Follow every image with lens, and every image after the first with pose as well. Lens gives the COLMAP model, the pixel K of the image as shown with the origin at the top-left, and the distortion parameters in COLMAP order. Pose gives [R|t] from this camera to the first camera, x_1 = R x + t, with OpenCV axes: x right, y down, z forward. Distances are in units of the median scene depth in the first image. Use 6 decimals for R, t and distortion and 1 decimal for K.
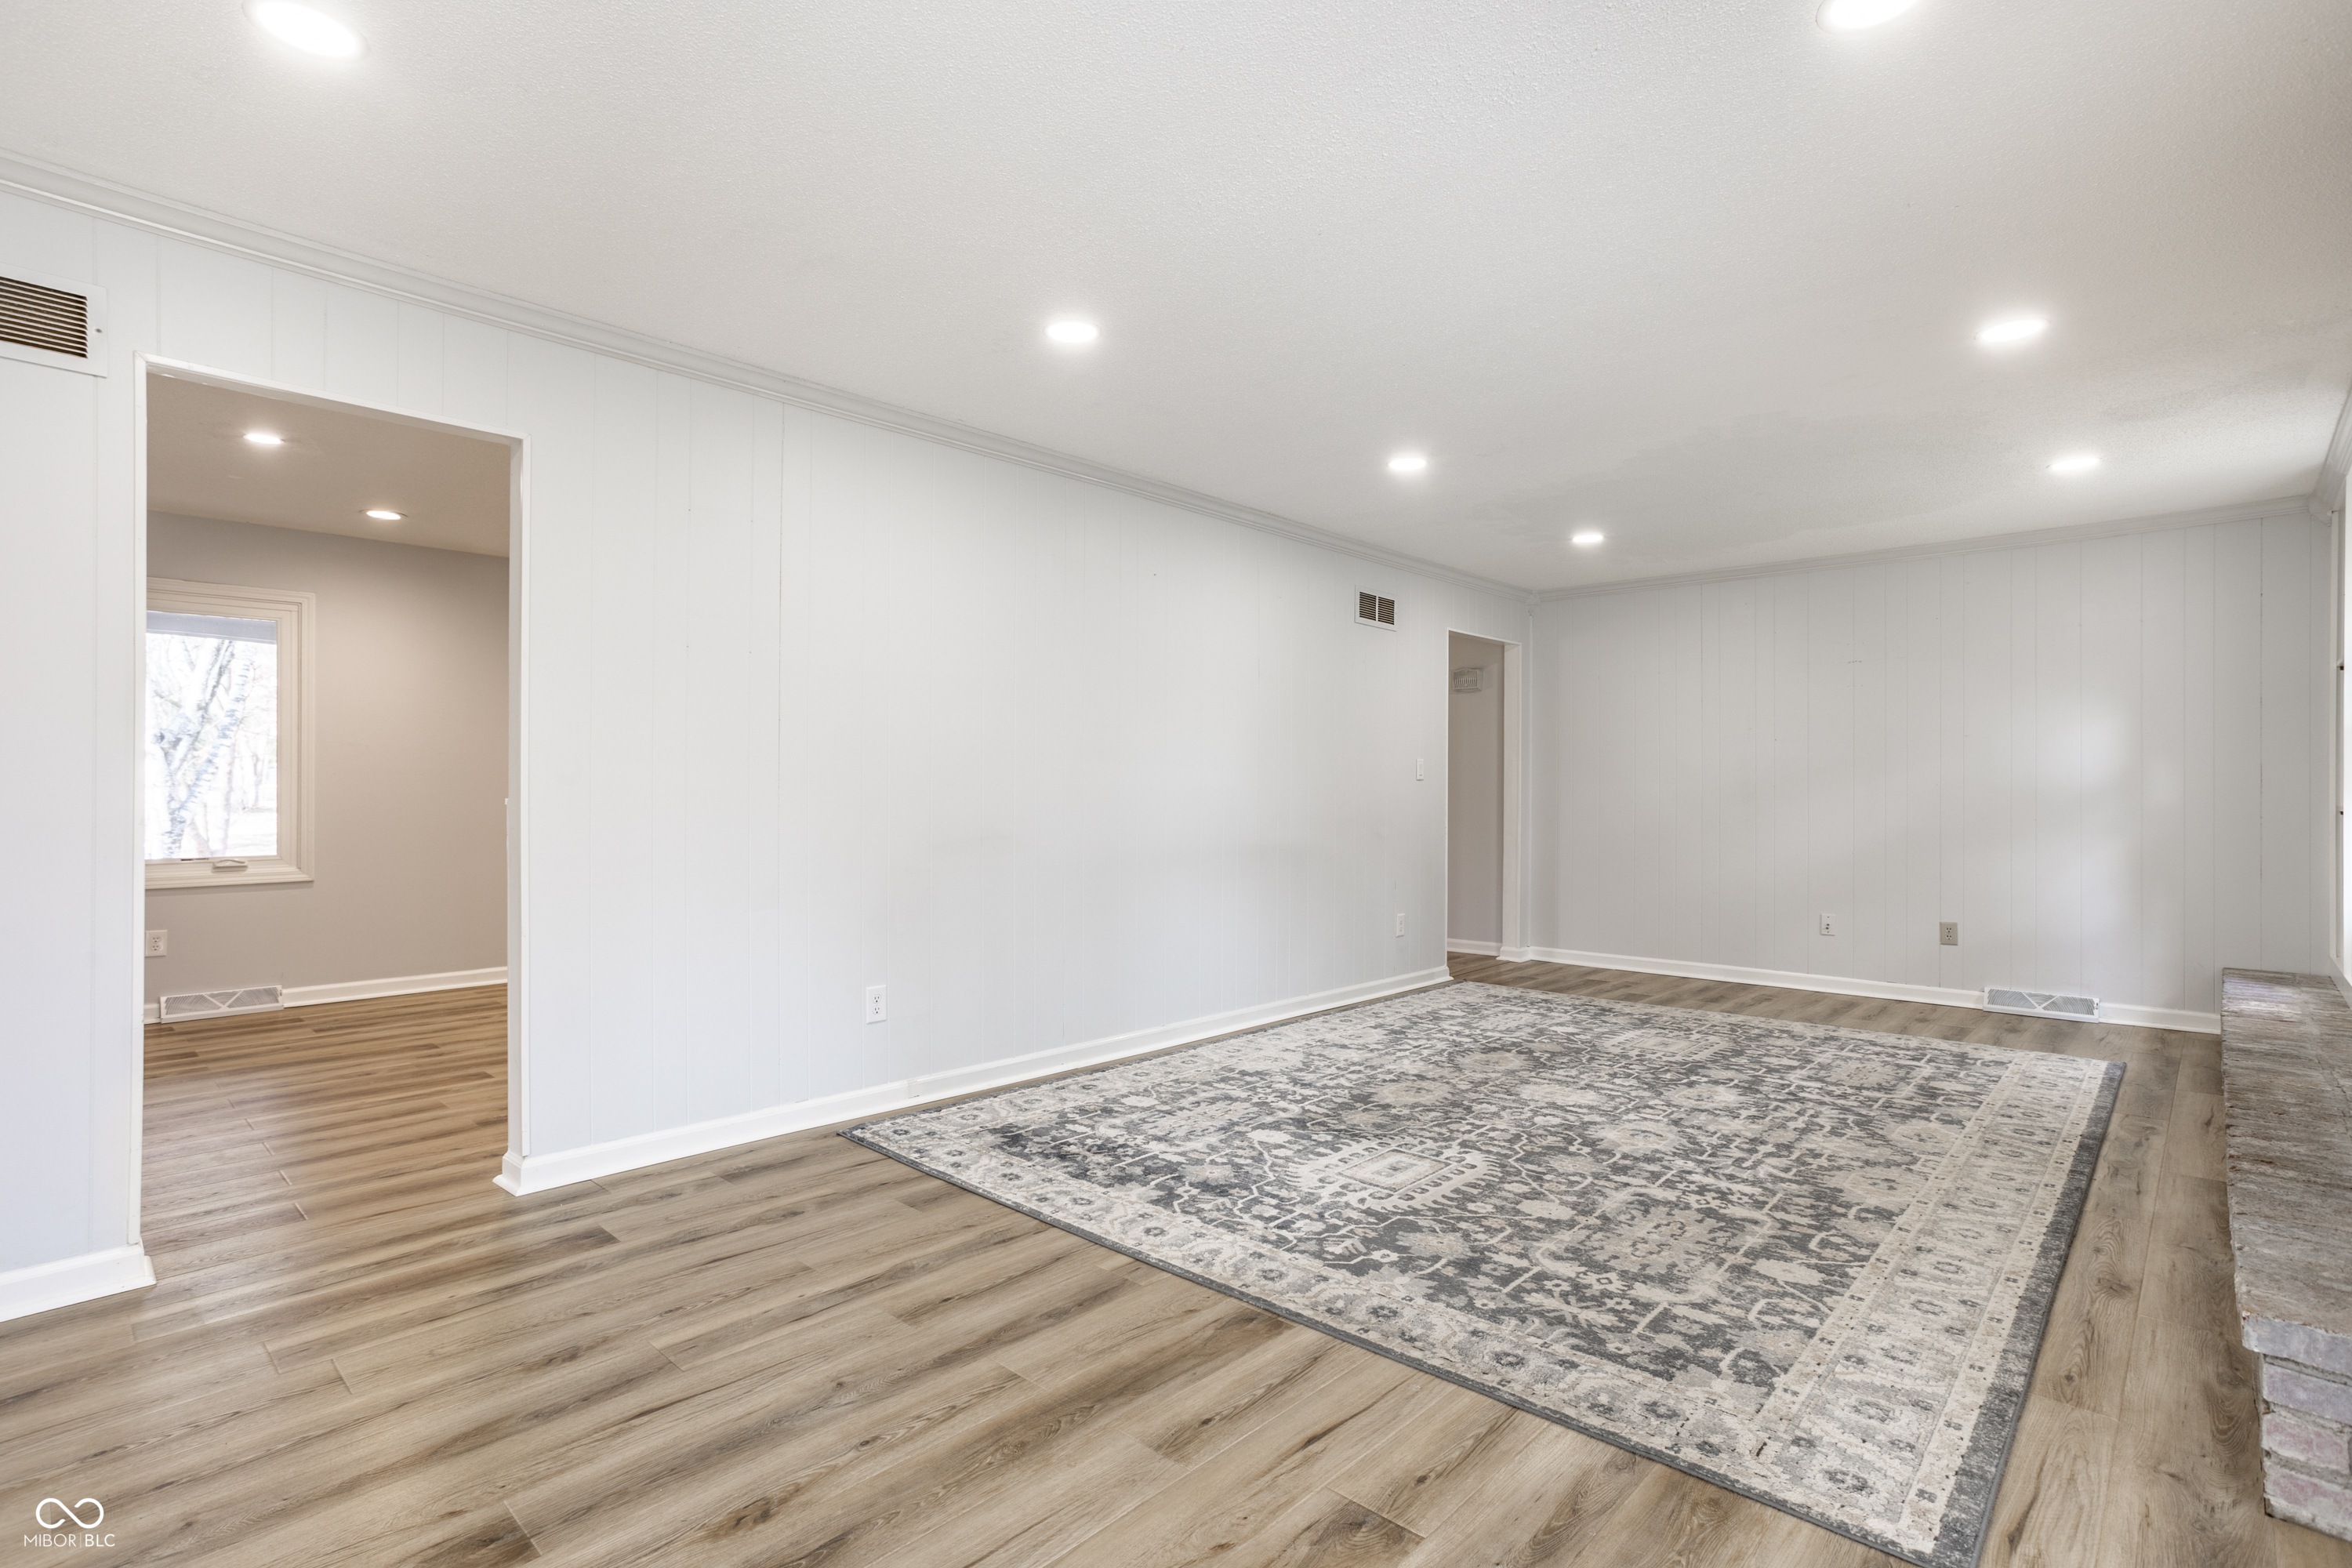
lens RADIAL K [[1135.1, 0, 1155.1], [0, 1135.1, 786.4], [0, 0, 1]] dist [-0.050725, 0.030994]
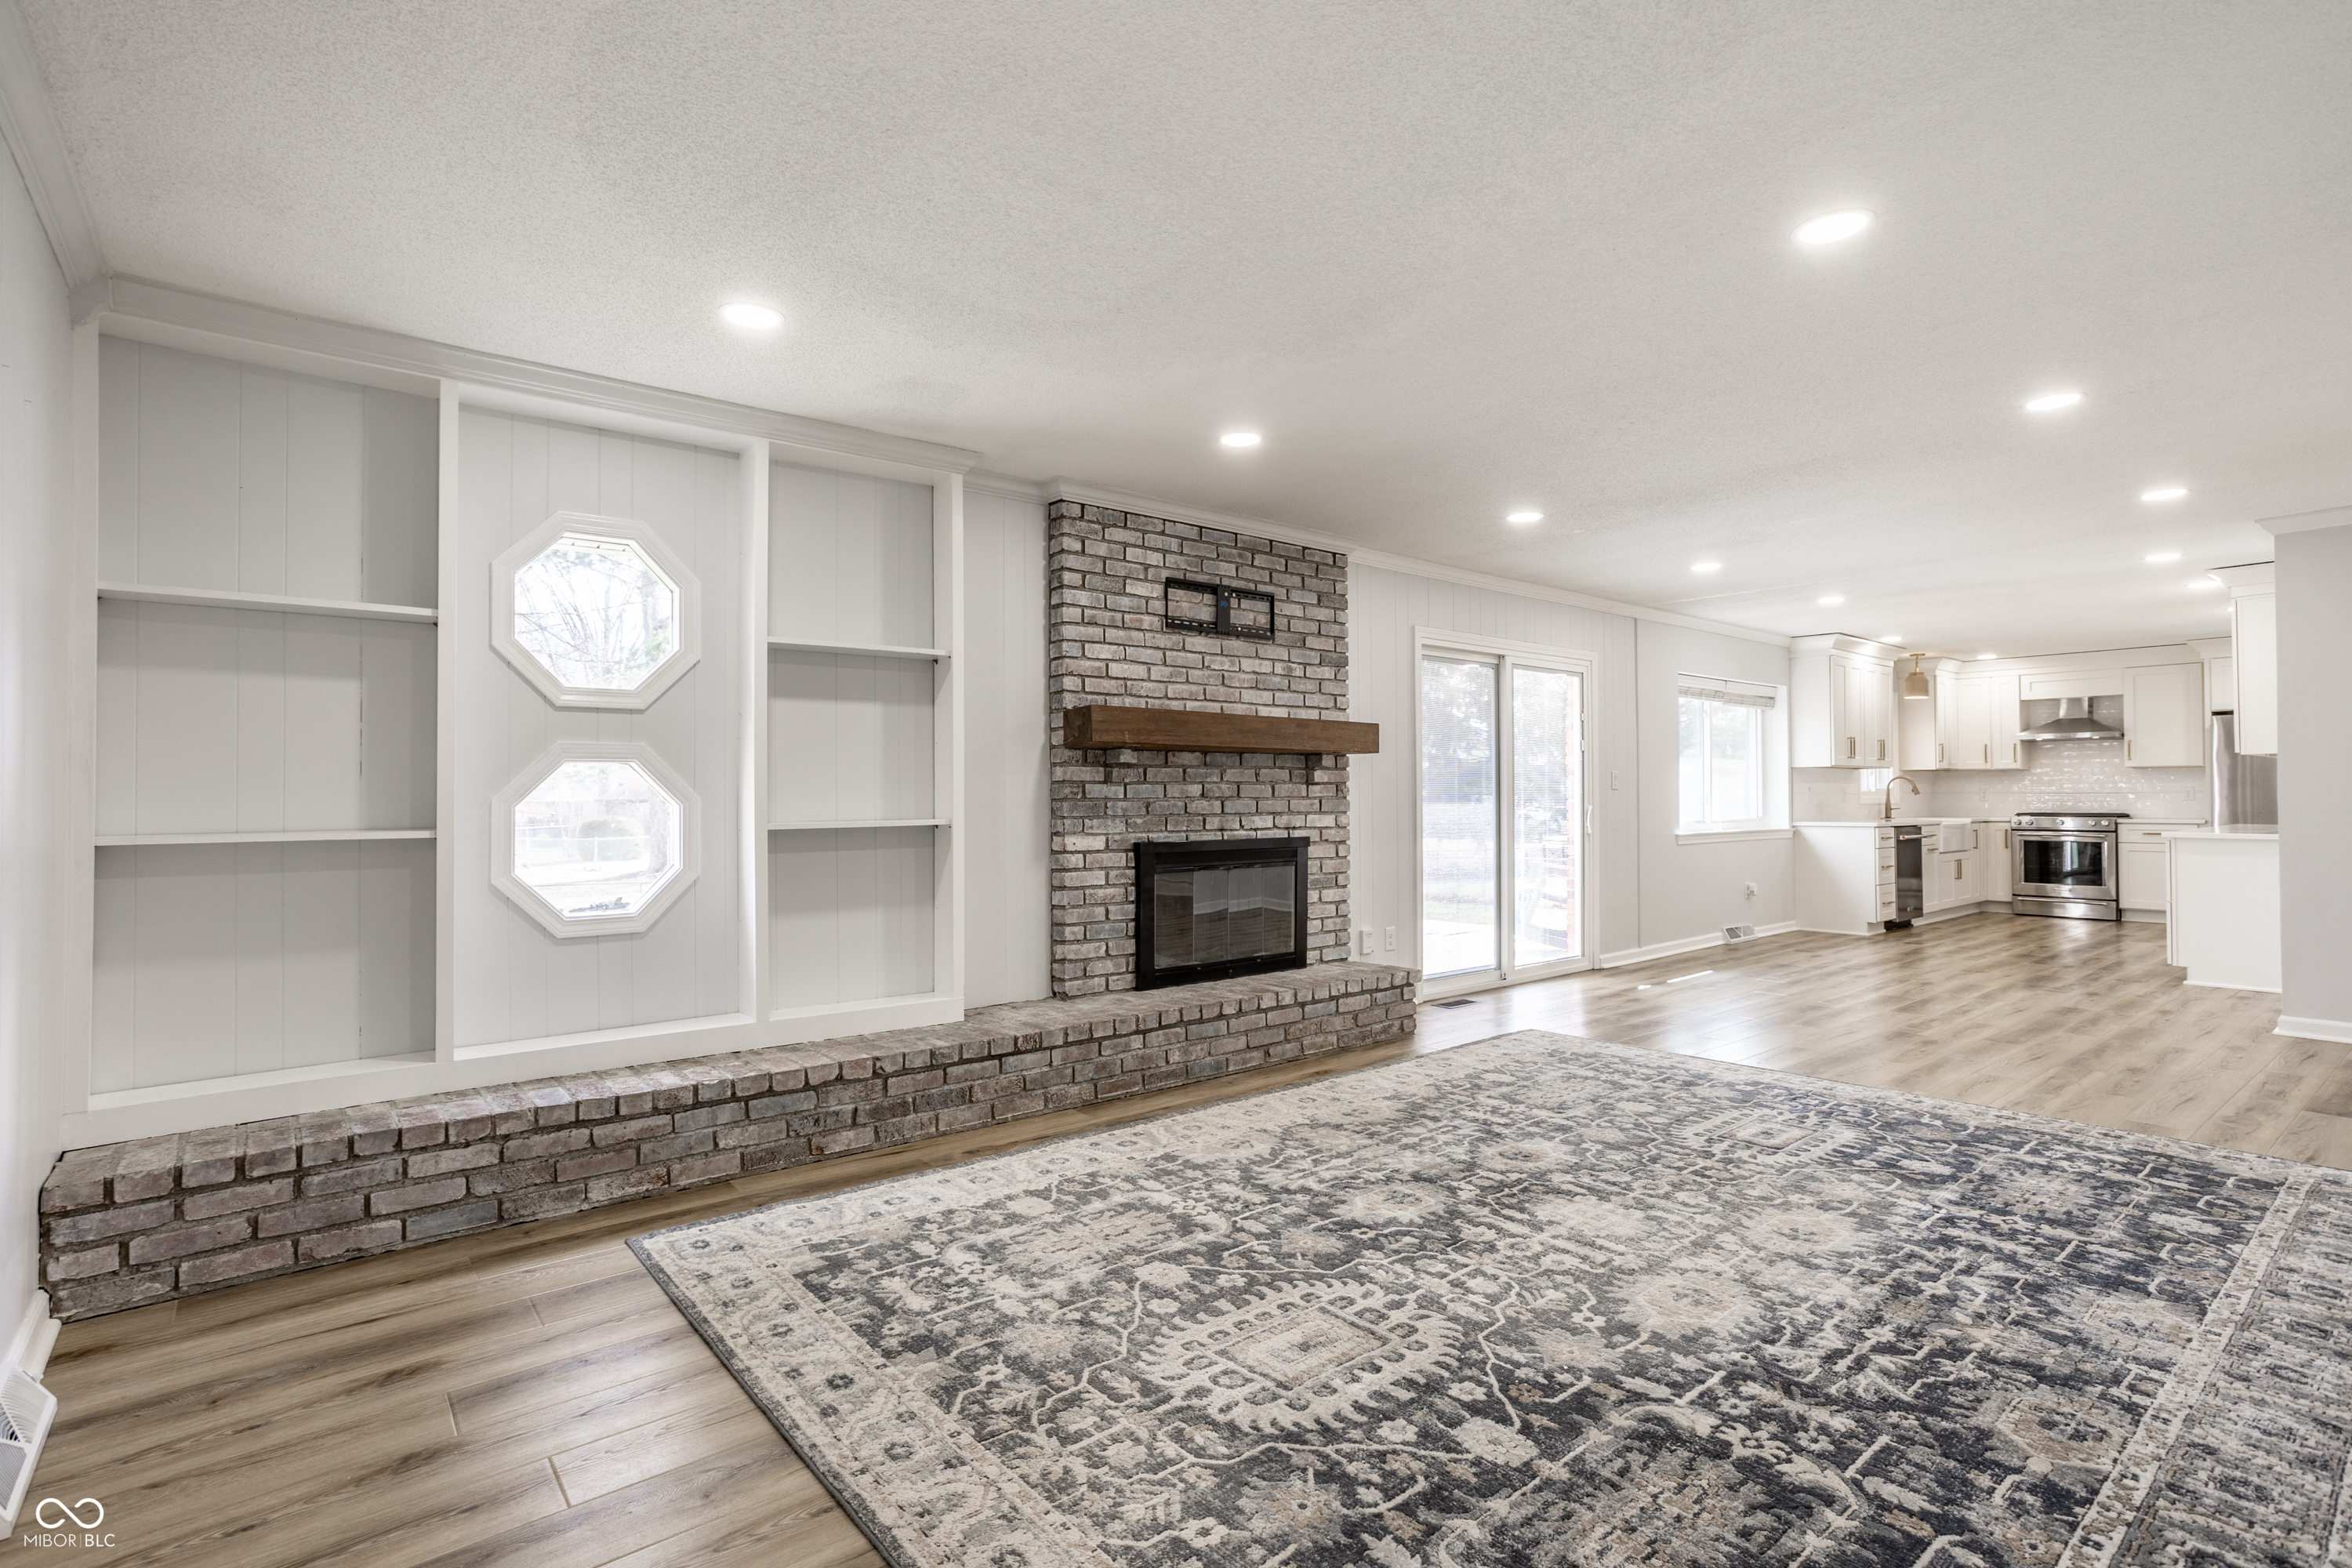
lens RADIAL K [[1135.1, 0, 1164.3], [0, 1135.1, 787.2], [0, 0, 1]] dist [-0.050725, 0.030994]
pose [[-0.992133, 0.004680, 0.125098, 0.659321], [0.003166, 0.999919, -0.012295, 0.001102], [-0.125145, -0.011803, -0.992068, 2.150864]]
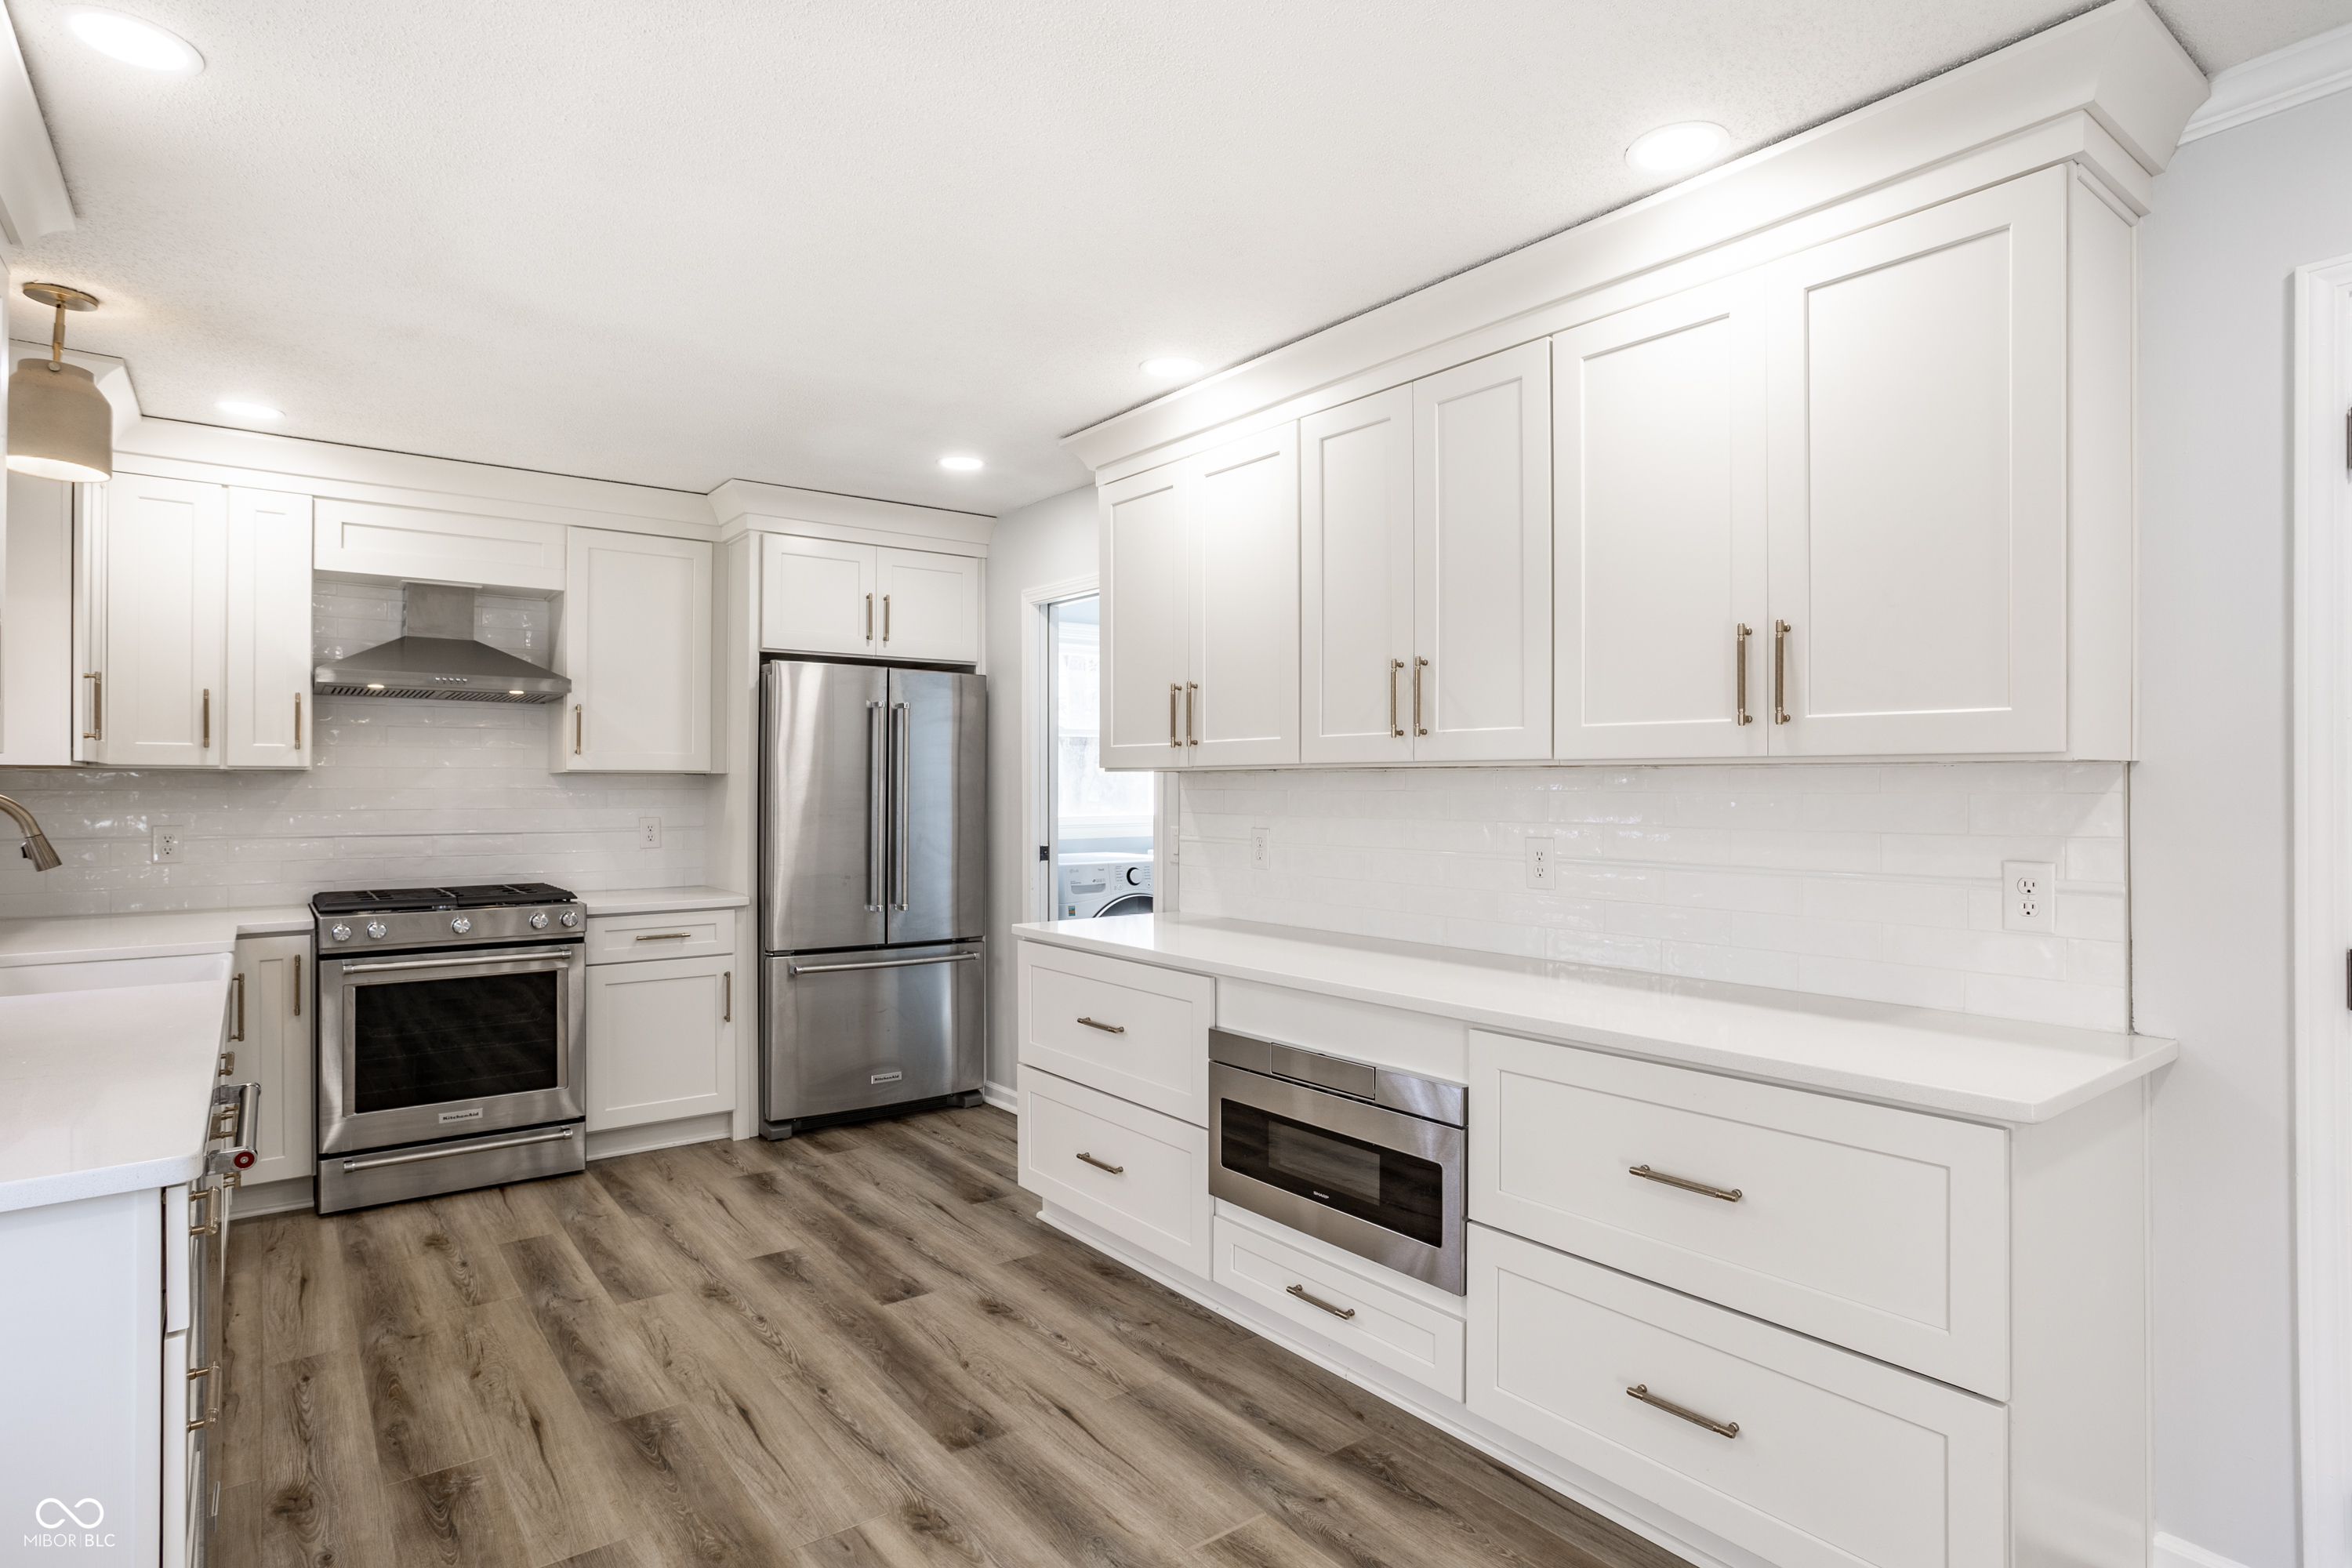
lens RADIAL K [[1245.2, 0, 1158.8], [0, 1245.2, 782.5], [0, 0, 1]] dist [-0.005534, 0.000088]
pose [[-0.153052, -0.005566, -0.988202, -0.299349], [0.003792, 0.999973, -0.006220, -0.060194], [0.988211, -0.004699, -0.153027, -0.305064]]
